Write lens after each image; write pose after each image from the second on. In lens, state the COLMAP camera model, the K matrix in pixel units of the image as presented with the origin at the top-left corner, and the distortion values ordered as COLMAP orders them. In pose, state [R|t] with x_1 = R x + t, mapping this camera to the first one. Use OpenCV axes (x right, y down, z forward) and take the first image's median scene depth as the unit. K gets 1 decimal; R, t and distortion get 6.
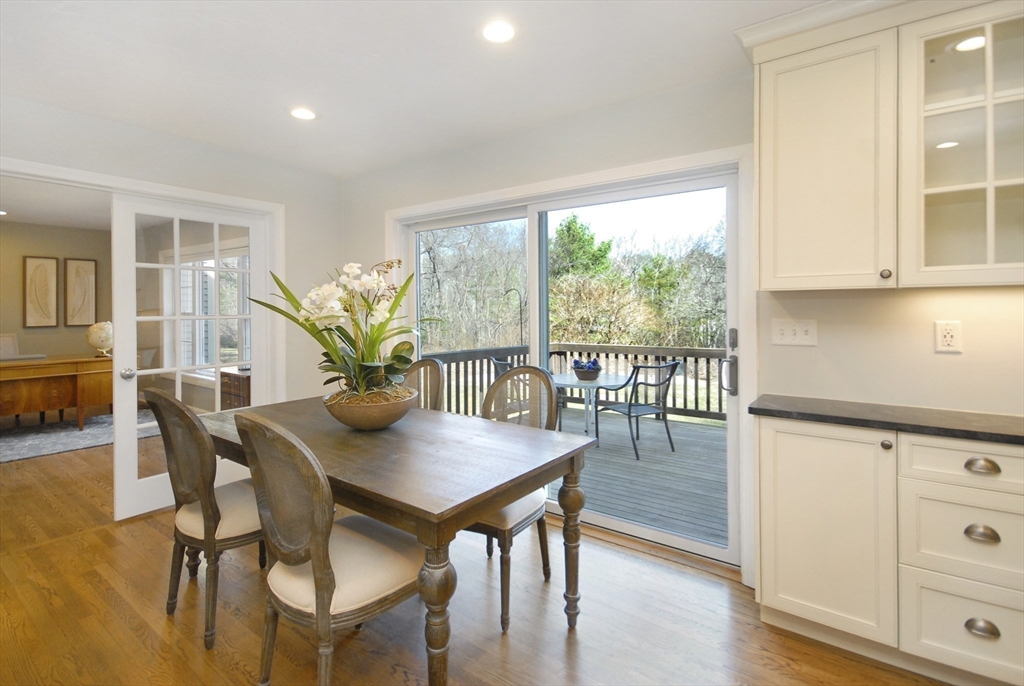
lens RADIAL K [[492.8, 0, 514.6], [0, 492.8, 306.9], [0, 0, 1]] dist [0.000313, -0.000028]
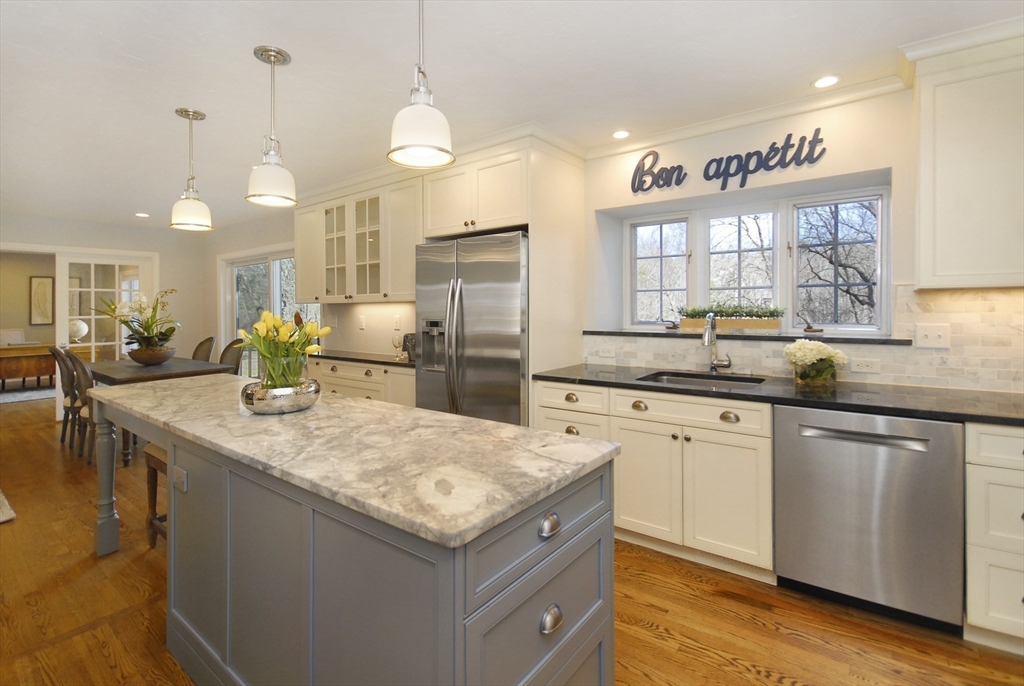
lens RADIAL K [[486.0, 0, 511.5], [0, 486.0, 308.1], [0, 0, 1]] dist [-0.003261, -0.000490]
pose [[0.999426, -0.001860, -0.033816, 0.913308], [0.001778, 0.999995, -0.002465, -0.003939], [0.033820, 0.002404, 0.999425, -0.739804]]
